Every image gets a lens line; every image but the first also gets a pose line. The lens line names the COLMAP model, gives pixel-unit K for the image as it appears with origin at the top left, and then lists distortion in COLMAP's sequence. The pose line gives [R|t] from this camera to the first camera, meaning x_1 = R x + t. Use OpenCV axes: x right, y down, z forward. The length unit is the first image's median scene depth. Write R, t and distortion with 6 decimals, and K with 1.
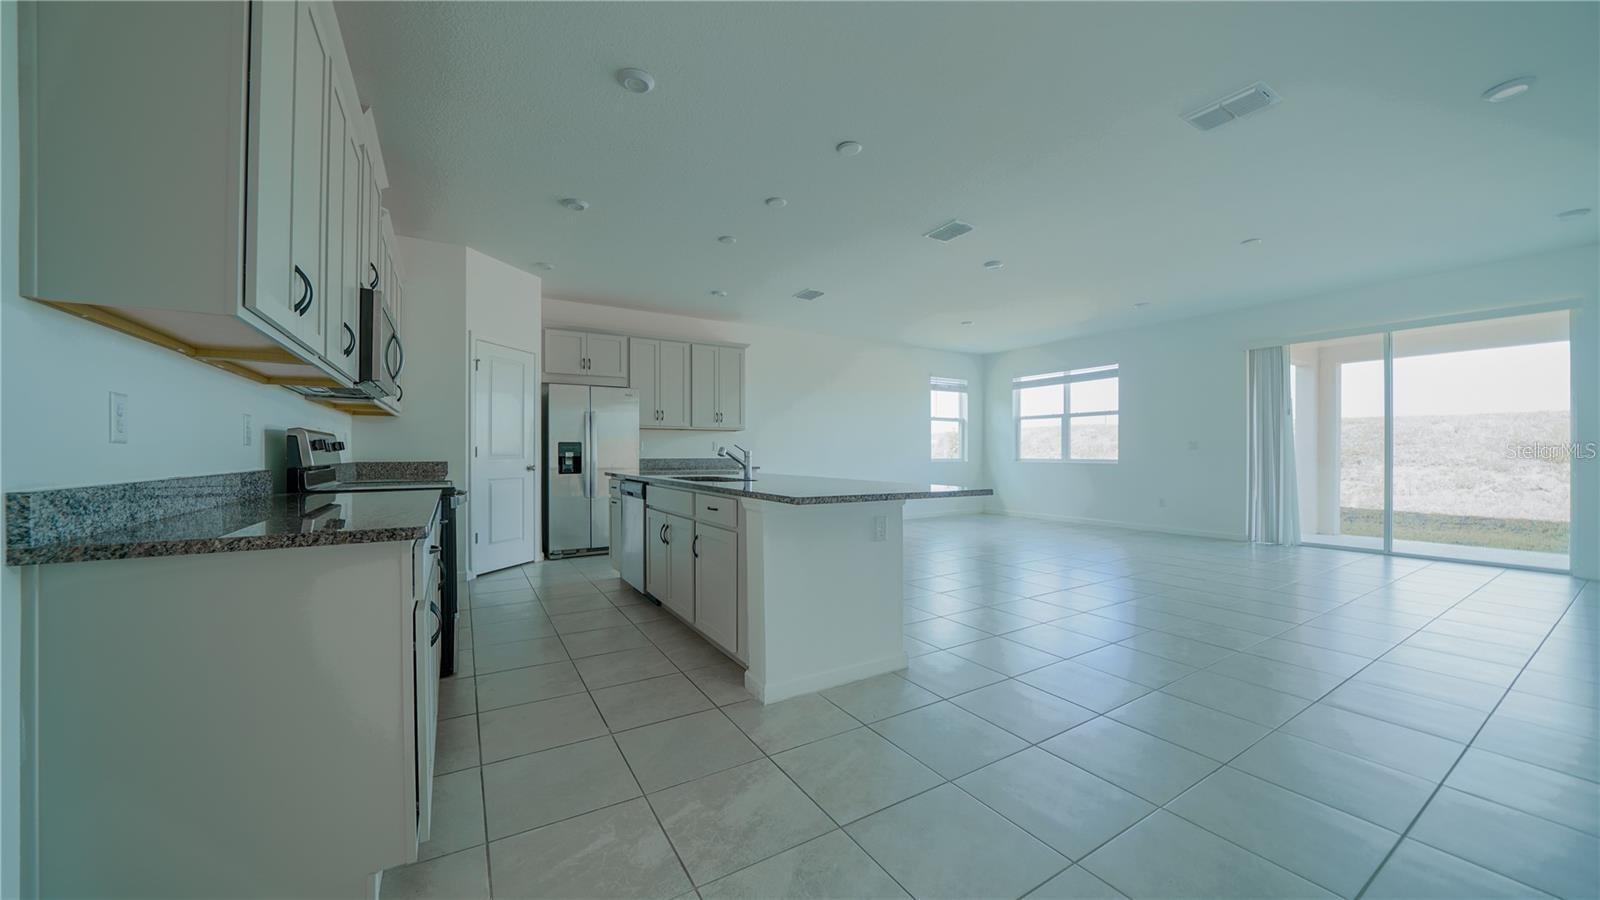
lens RADIAL K [[553.7, 0, 801.6], [0, 553.7, 447.9], [0, 0, 1]] dist [0.000037, -0.000018]
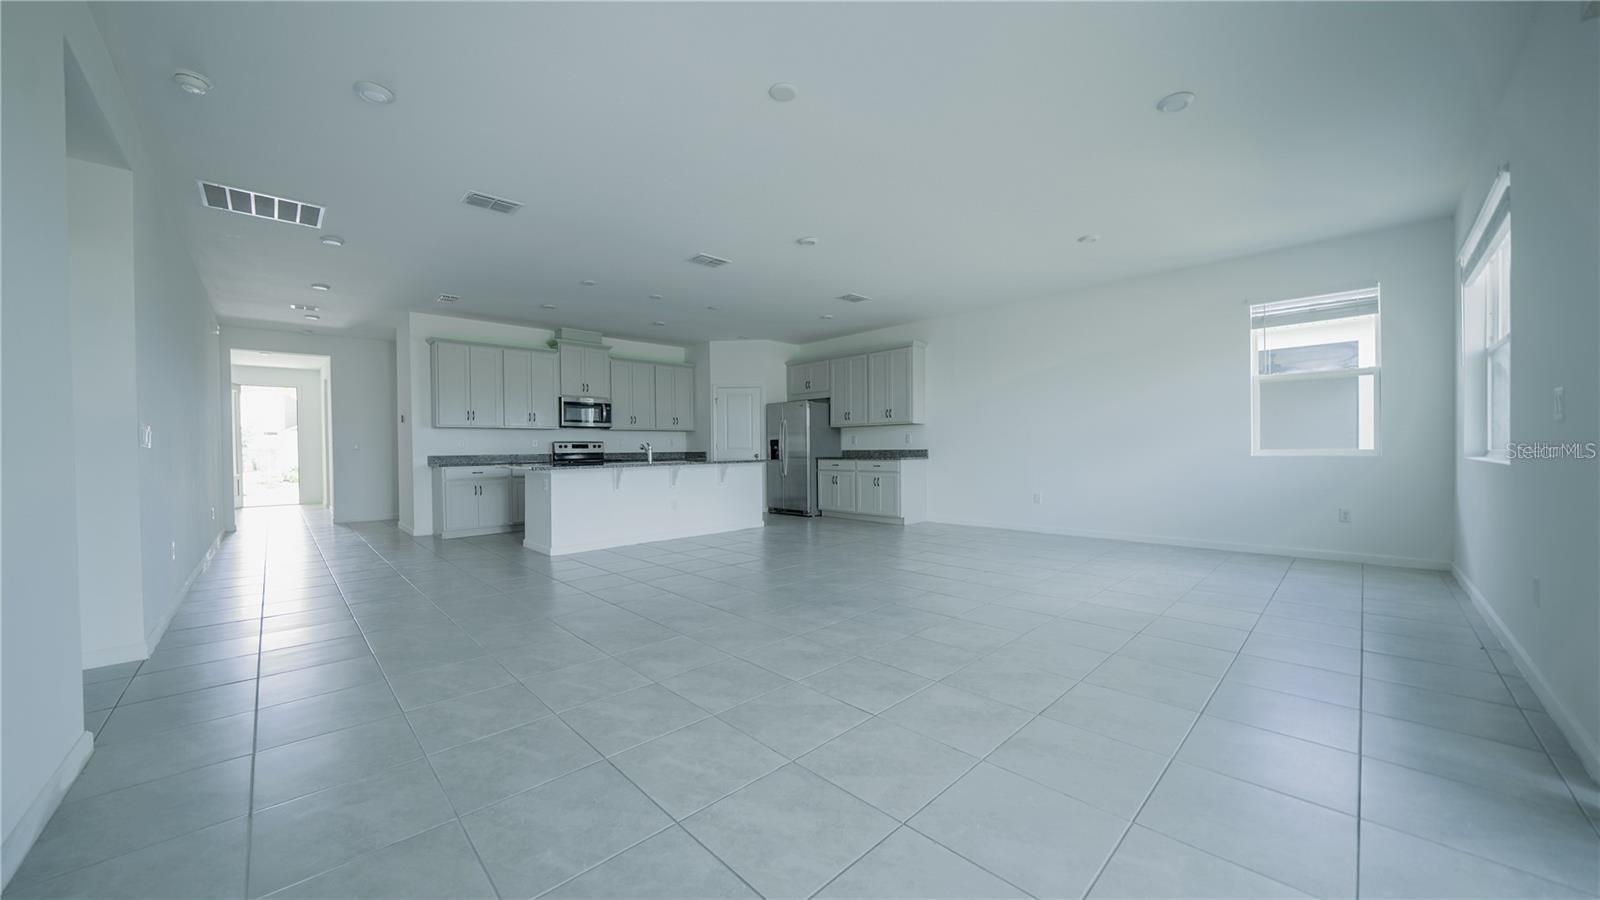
lens RADIAL K [[553.7, 0, 798.6], [0, 553.7, 455.0], [0, 0, 1]] dist [0.000037, -0.000018]
pose [[0.211165, 0.005267, -0.977436, 0.681737], [0.007023, 0.999952, 0.006905, 0.015086], [0.977425, -0.008322, 0.211117, 0.436764]]
